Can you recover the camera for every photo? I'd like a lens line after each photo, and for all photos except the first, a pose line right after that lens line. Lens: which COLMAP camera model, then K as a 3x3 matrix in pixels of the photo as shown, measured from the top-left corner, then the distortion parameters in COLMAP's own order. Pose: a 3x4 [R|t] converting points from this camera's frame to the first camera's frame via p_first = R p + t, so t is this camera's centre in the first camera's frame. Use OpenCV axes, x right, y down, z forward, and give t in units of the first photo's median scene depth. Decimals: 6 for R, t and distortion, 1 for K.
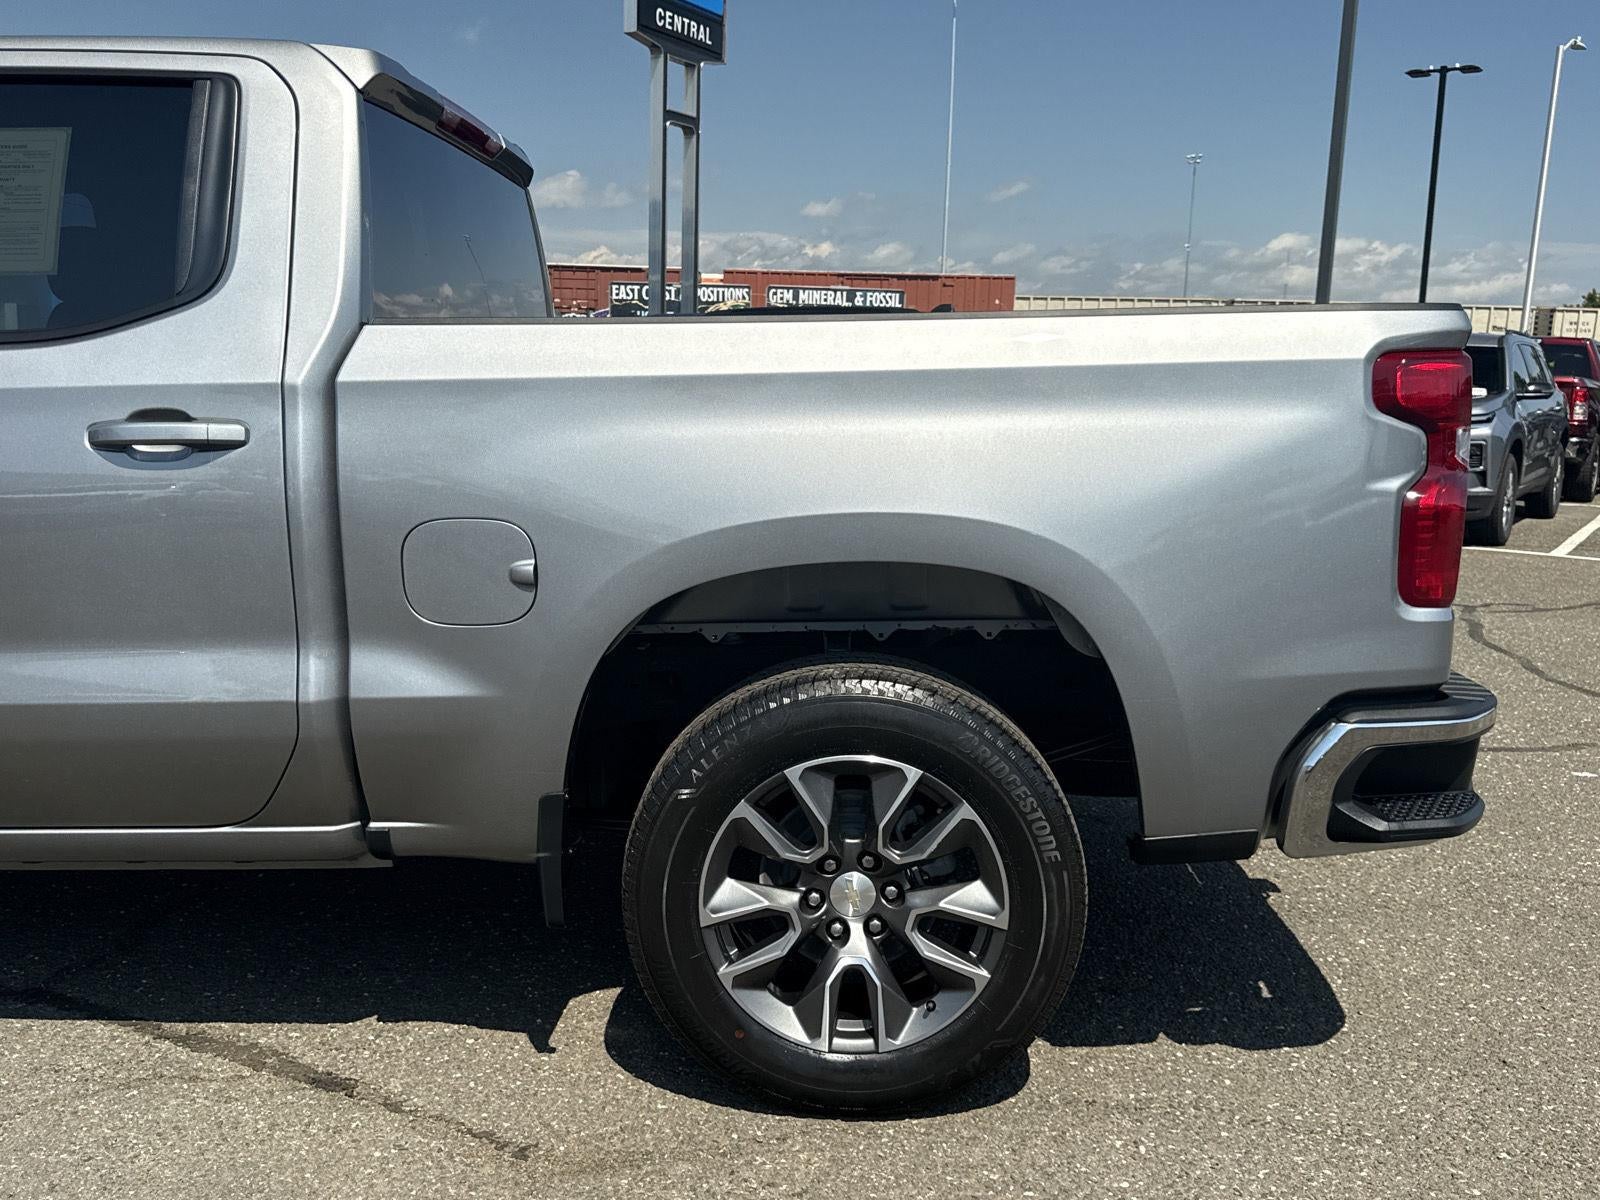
lens RADIAL K [[1485.8, 0, 800.0], [0, 1485.8, 600.0], [0, 0, 1]] dist [0.114020, -0.220555]
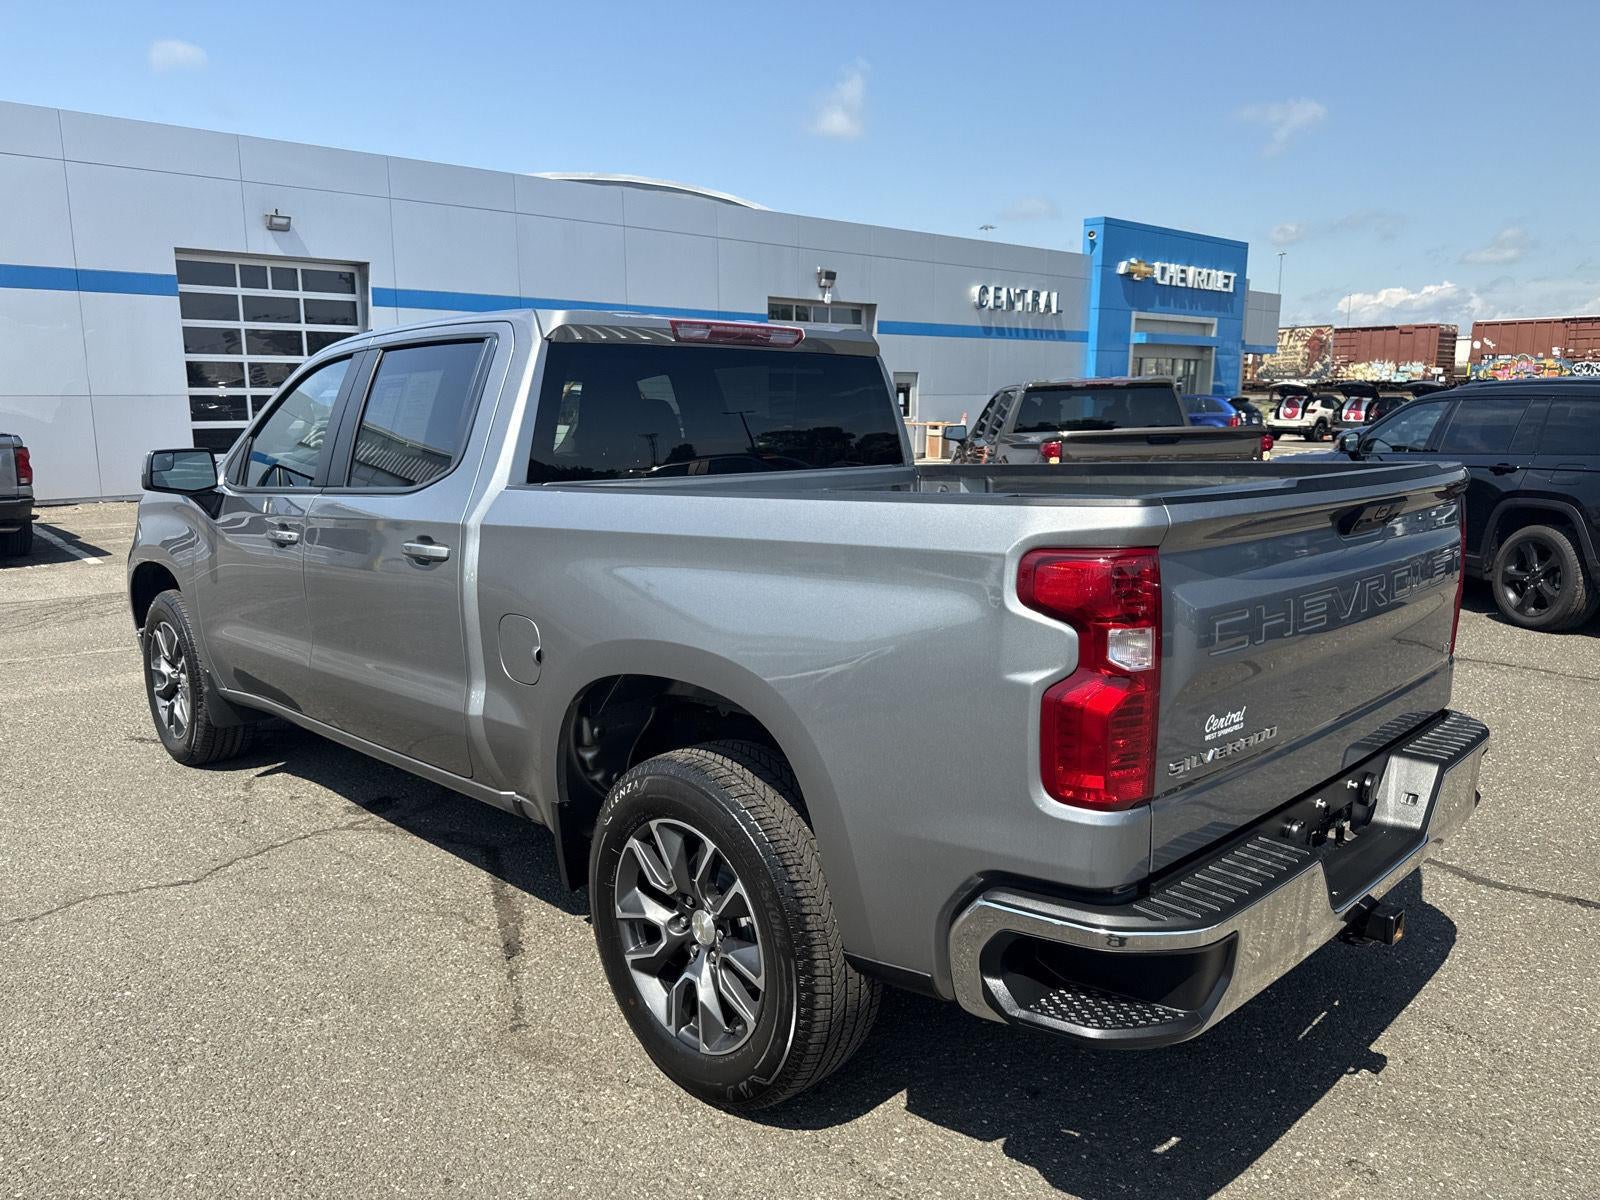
lens RADIAL K [[1151.5, 0, 715.9], [0, 1151.5, 595.7], [0, 0, 1]] dist [-0.031202, -0.004902]
pose [[0.682990, 0.084984, -0.725467, 0.748274], [-0.085033, 0.995706, 0.036587, -0.129137], [0.725461, 0.036700, 0.687284, 0.309172]]
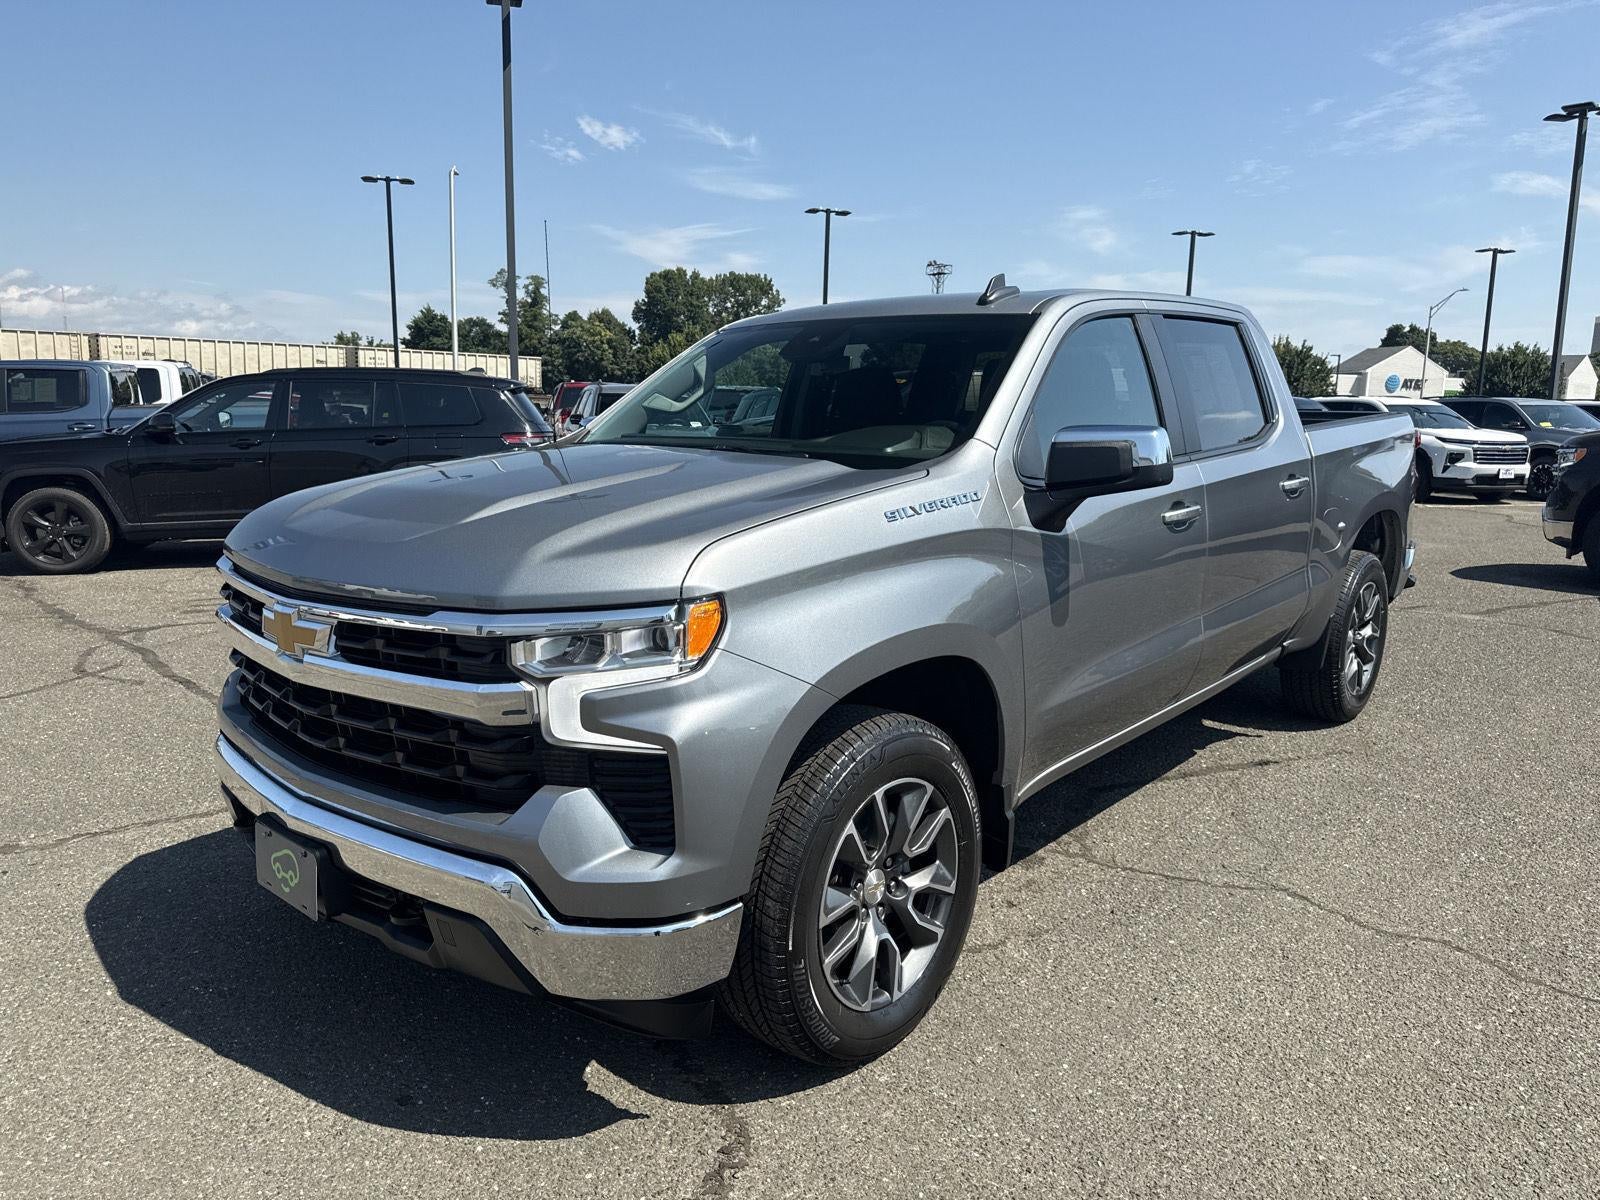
lens RADIAL K [[1152.1, 0, 830.0], [0, 1152.1, 595.7], [0, 0, 1]] dist [0.006144, -0.002713]
pose [[0.630391, -0.145222, 0.762573, -2.135079], [0.126235, 0.988447, 0.083883, -0.167667], [-0.765945, 0.043385, 0.641440, 0.392726]]
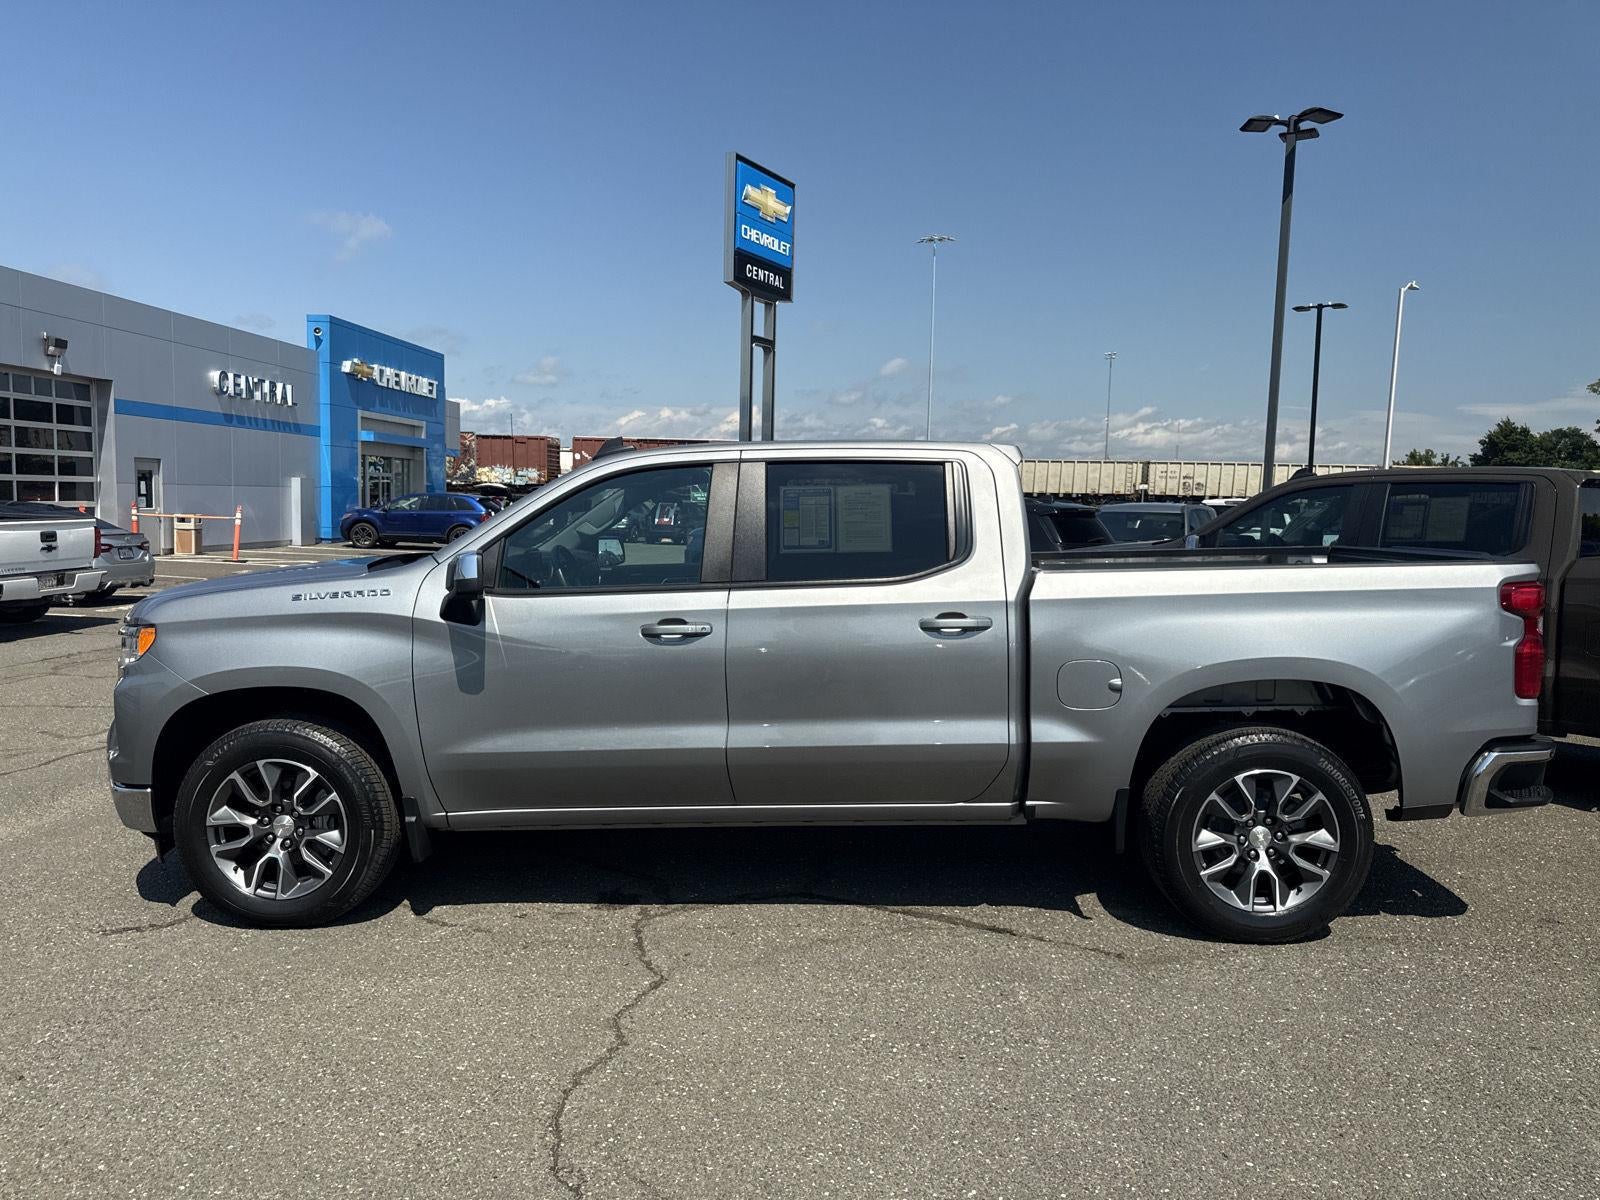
lens RADIAL K [[1144.6, 0, 800.0], [0, 1144.6, 600.0], [0, 0, 1]] dist [0.078868, -0.152176]
pose [[0.999950, -0.006663, -0.007437, -0.604469], [0.006083, 0.997123, -0.075558, -0.017516], [0.007919, 0.075509, 0.997114, -0.664719]]
